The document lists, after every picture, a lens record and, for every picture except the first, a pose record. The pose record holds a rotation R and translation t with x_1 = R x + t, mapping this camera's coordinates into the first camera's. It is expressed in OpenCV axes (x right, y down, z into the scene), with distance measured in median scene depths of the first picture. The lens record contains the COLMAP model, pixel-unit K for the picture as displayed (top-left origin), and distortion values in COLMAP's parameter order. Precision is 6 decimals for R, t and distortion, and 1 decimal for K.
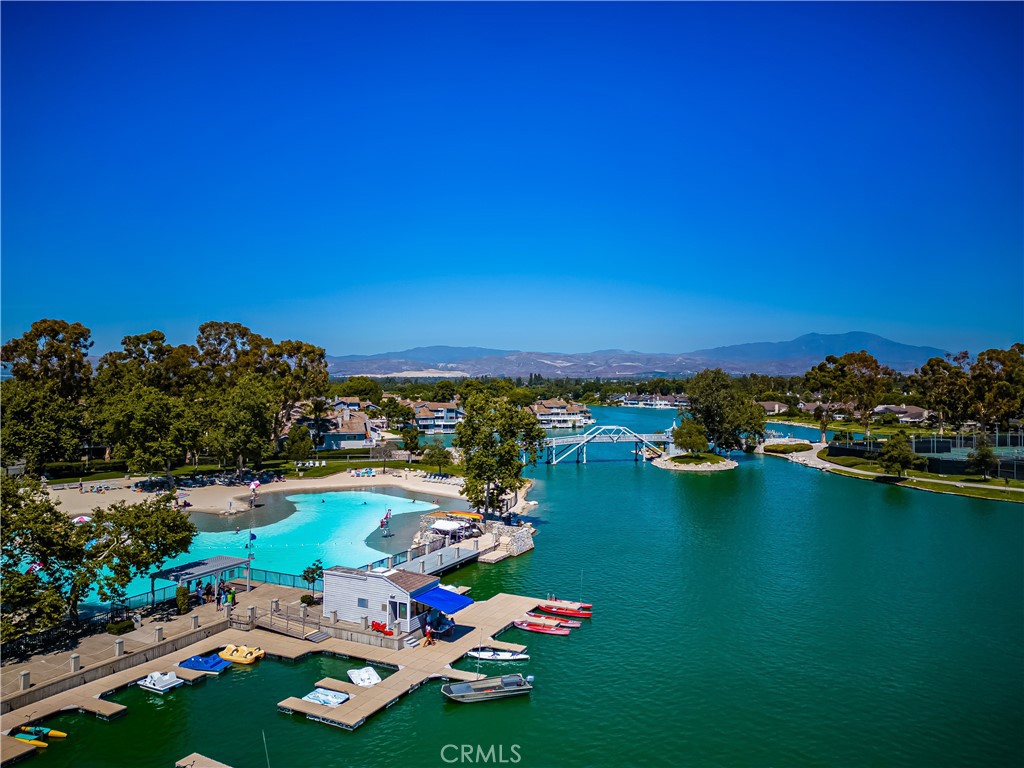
lens RADIAL K [[713.3, 0, 511.0], [0, 713.3, 381.0], [0, 0, 1]] dist [0.013054, 0.001938]
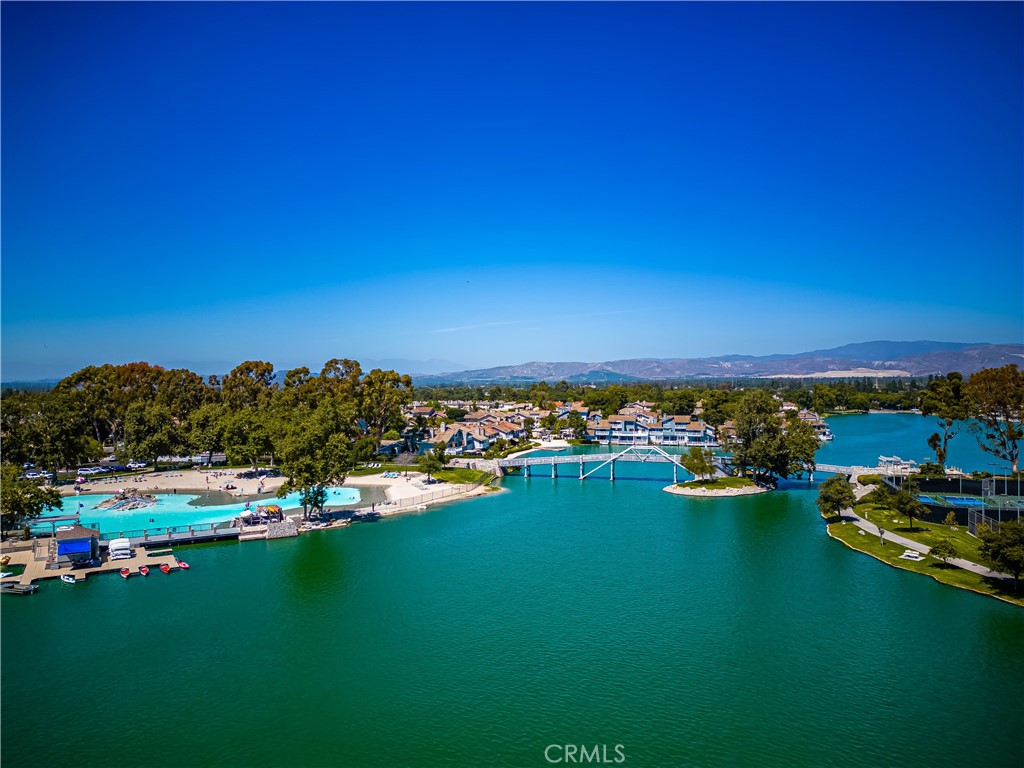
lens RADIAL K [[713.3, 0, 508.3], [0, 713.3, 387.5], [0, 0, 1]] dist [0.013054, 0.001938]
pose [[0.830987, -0.003330, -0.556283, 0.359273], [0.007831, 0.999953, 0.005713, -0.018494], [0.556237, -0.009103, 0.830974, 0.025833]]
